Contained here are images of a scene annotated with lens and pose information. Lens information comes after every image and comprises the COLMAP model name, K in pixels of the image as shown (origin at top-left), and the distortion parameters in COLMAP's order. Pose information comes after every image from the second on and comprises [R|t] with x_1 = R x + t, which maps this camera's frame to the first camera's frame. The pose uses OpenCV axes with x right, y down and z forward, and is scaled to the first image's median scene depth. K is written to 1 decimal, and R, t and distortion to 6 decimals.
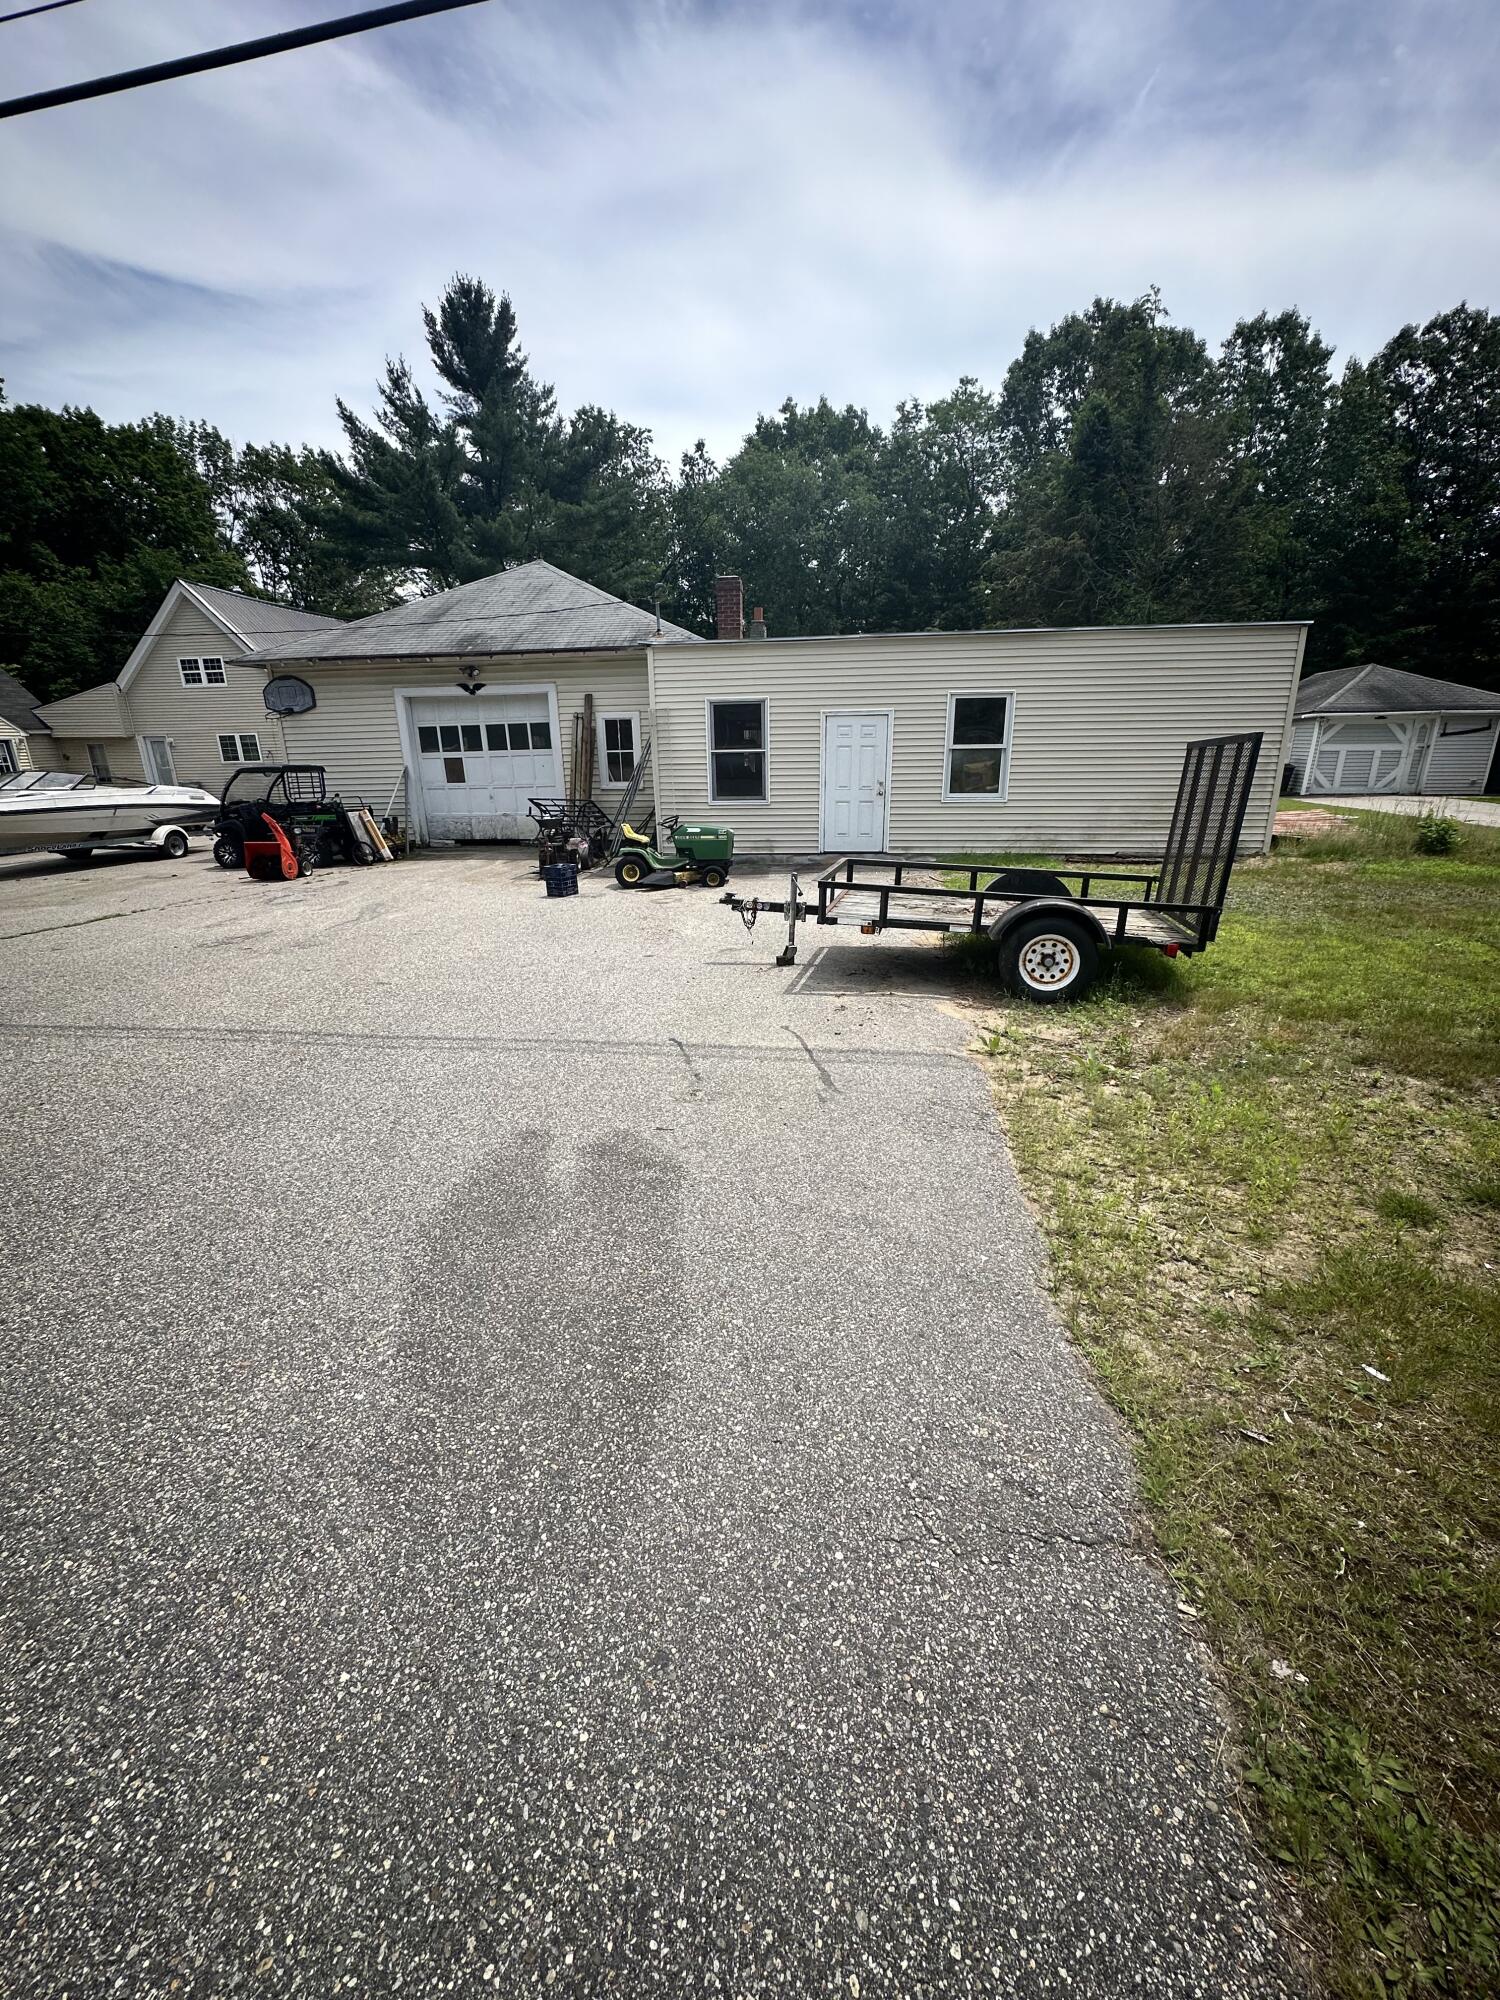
lens RADIAL K [[798.4, 0, 753.0], [0, 798.4, 999.8], [0, 0, 1]] dist [-0.003914, 0.001248]
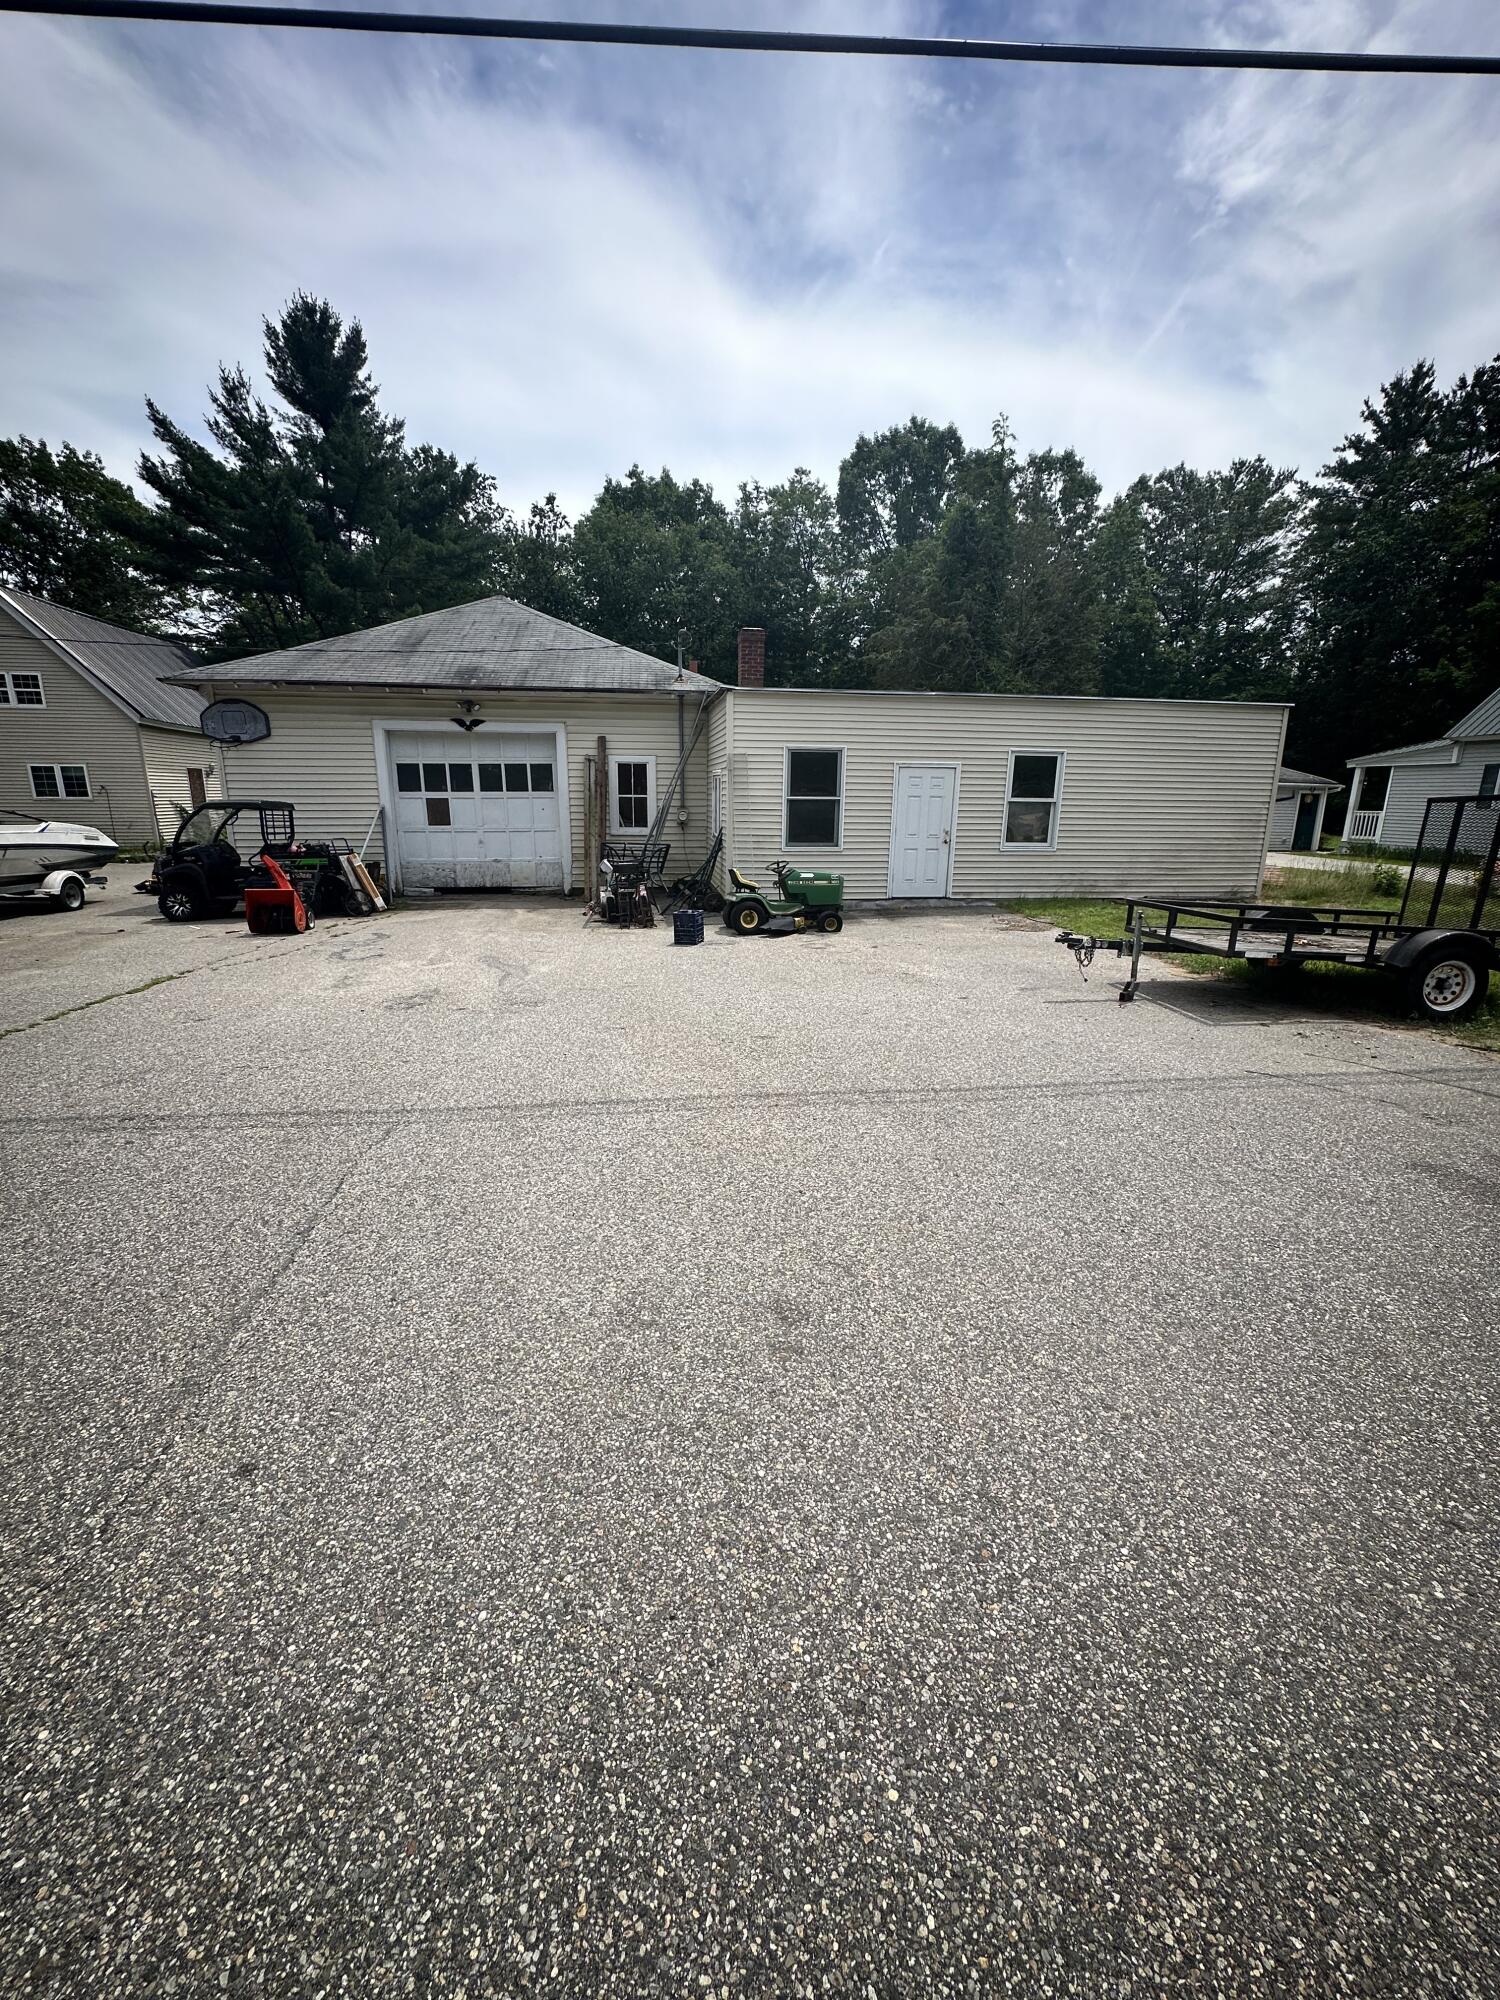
lens RADIAL K [[798.4, 0, 752.2], [0, 798.4, 998.7], [0, 0, 1]] dist [-0.003914, 0.001248]
pose [[0.967463, -0.035946, 0.250445, -0.126426], [0.052116, 0.996942, -0.058232, -0.002193], [-0.247586, 0.069389, 0.966378, 0.024030]]
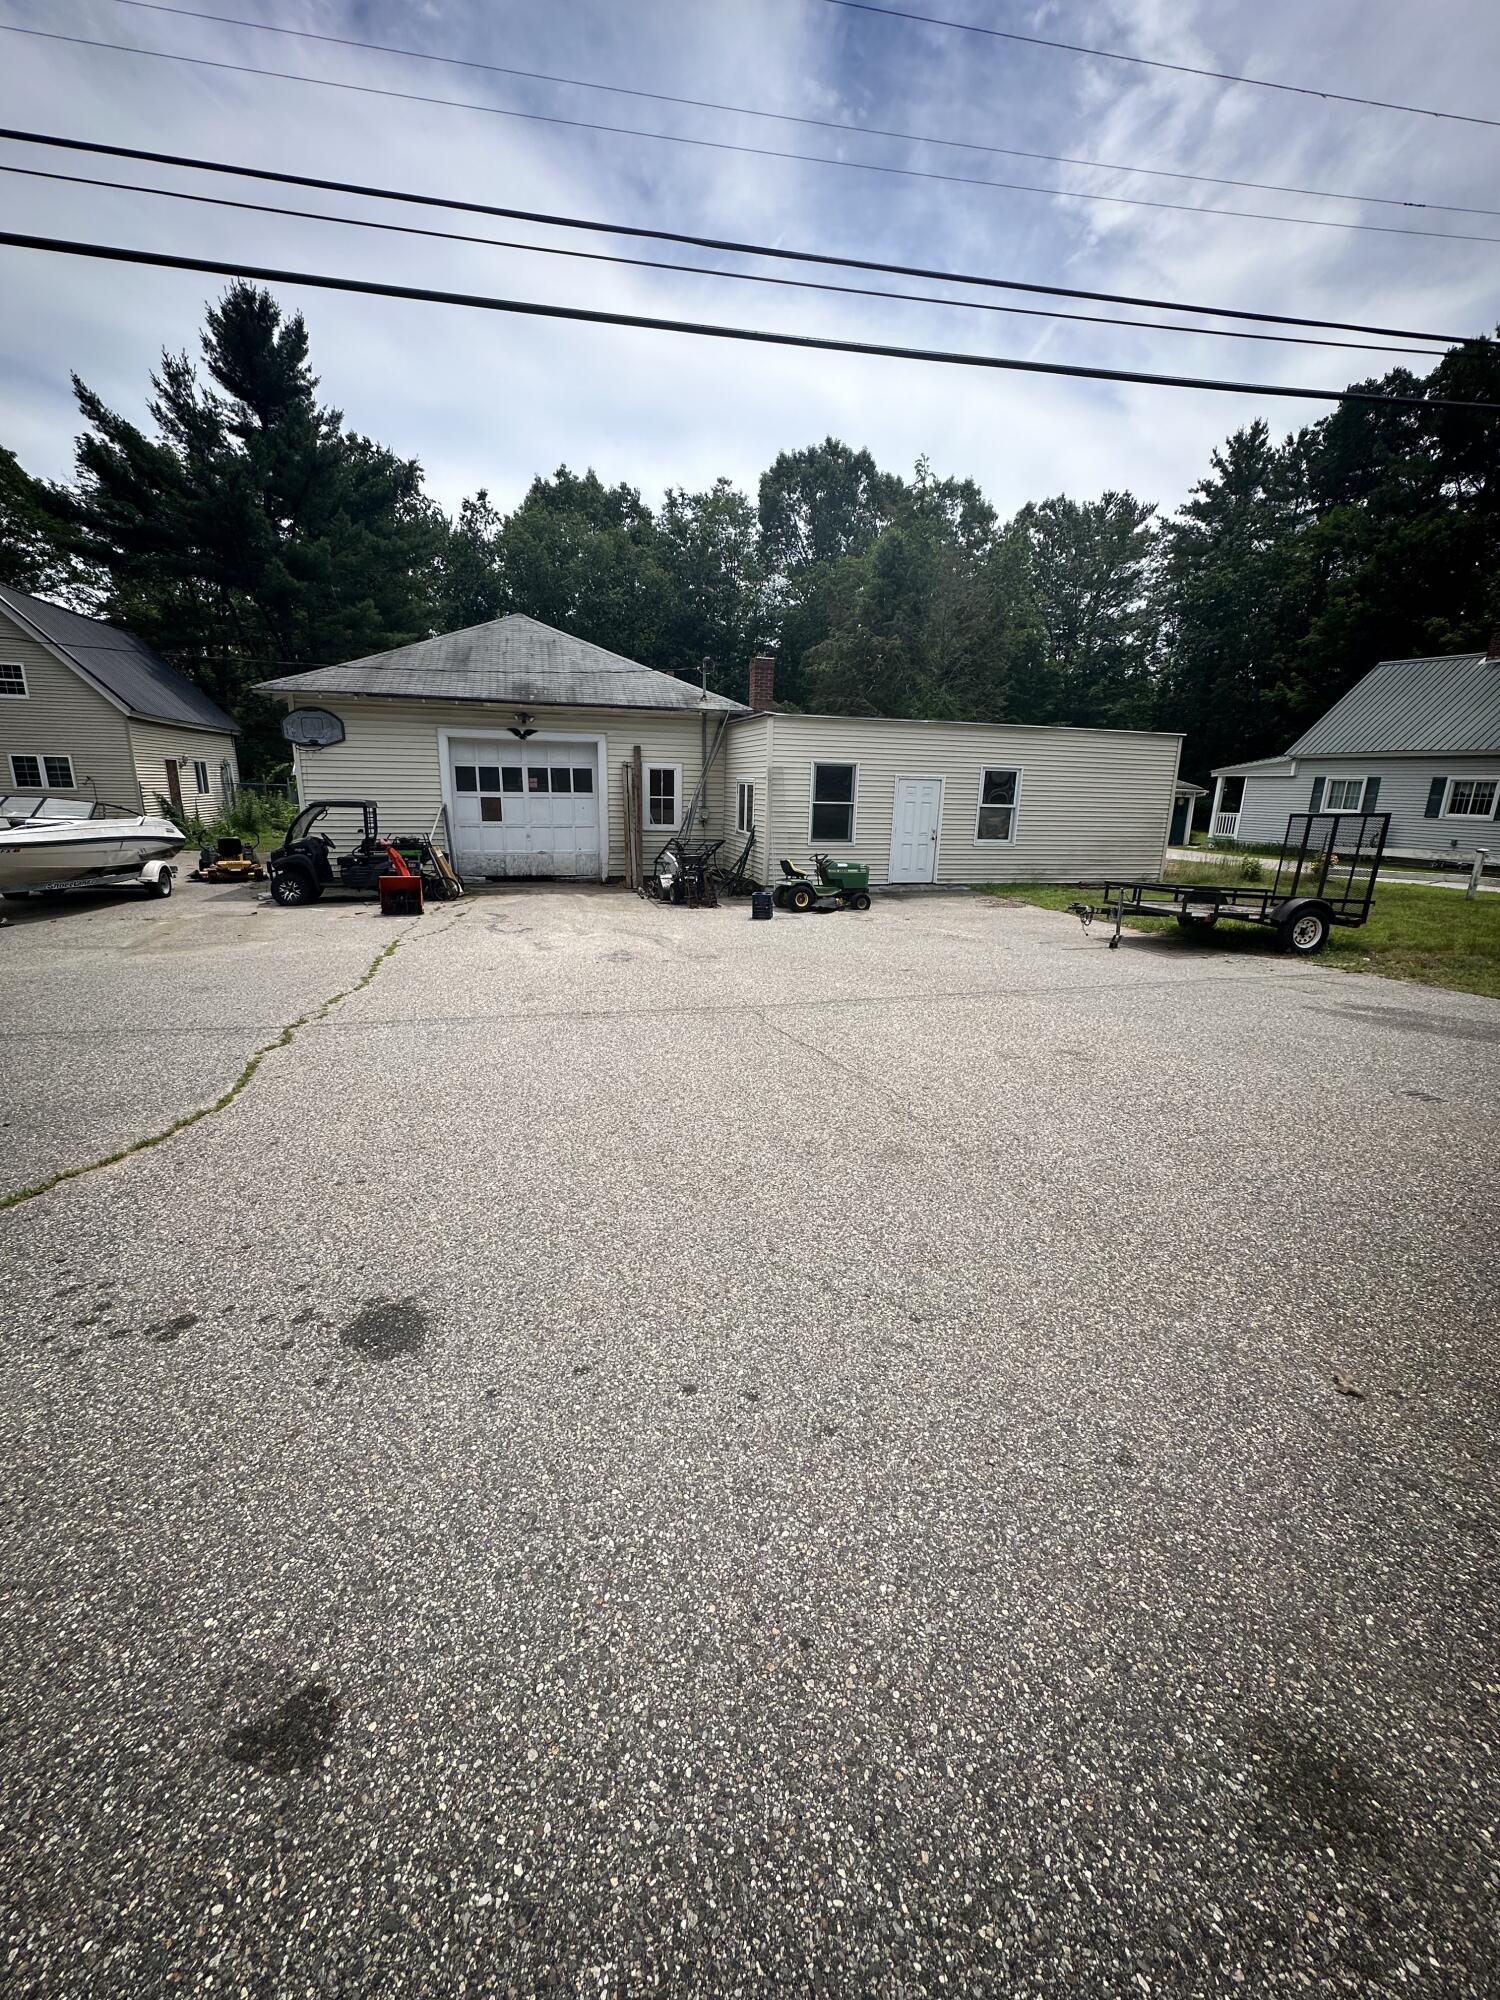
lens RADIAL K [[798.4, 0, 752.0], [0, 798.4, 998.6], [0, 0, 1]] dist [-0.003914, 0.001248]
pose [[0.925122, -0.058813, 0.375087, -0.222435], [0.078904, 0.996142, -0.038417, 0.010911], [-0.371381, 0.065136, 0.926193, -0.031443]]
